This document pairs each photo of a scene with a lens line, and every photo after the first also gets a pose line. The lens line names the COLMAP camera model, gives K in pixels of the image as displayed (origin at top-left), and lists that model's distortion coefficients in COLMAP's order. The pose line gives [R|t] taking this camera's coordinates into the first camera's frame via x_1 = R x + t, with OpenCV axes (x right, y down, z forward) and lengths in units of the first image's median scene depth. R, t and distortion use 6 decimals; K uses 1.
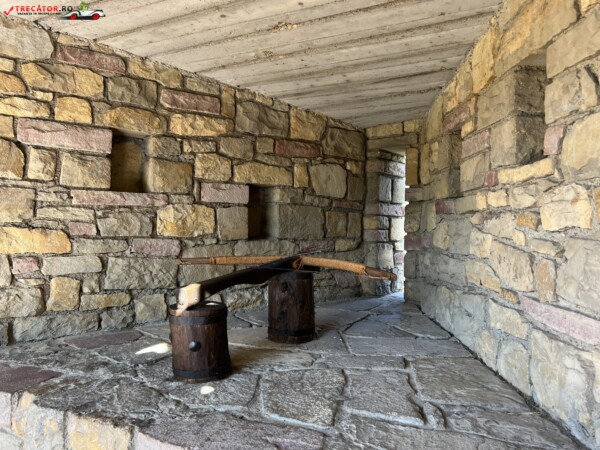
lens RADIAL K [[453.2, 0, 300.0], [0, 453.2, 225.0], [0, 0, 1]] dist [0.049823, -0.056232]
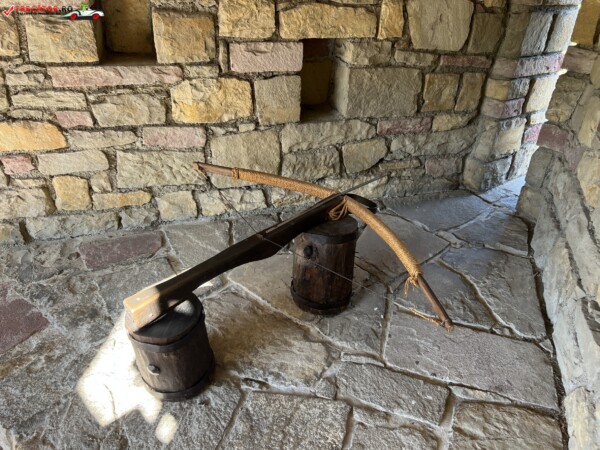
lens RADIAL K [[453.2, 0, 300.0], [0, 453.2, 225.0], [0, 0, 1]] dist [0.049823, -0.056232]
pose [[0.955194, 0.171910, -0.240939, 0.102191], [-0.023151, 0.854936, 0.518217, -0.235030], [0.295075, -0.489420, 0.820609, 0.365372]]
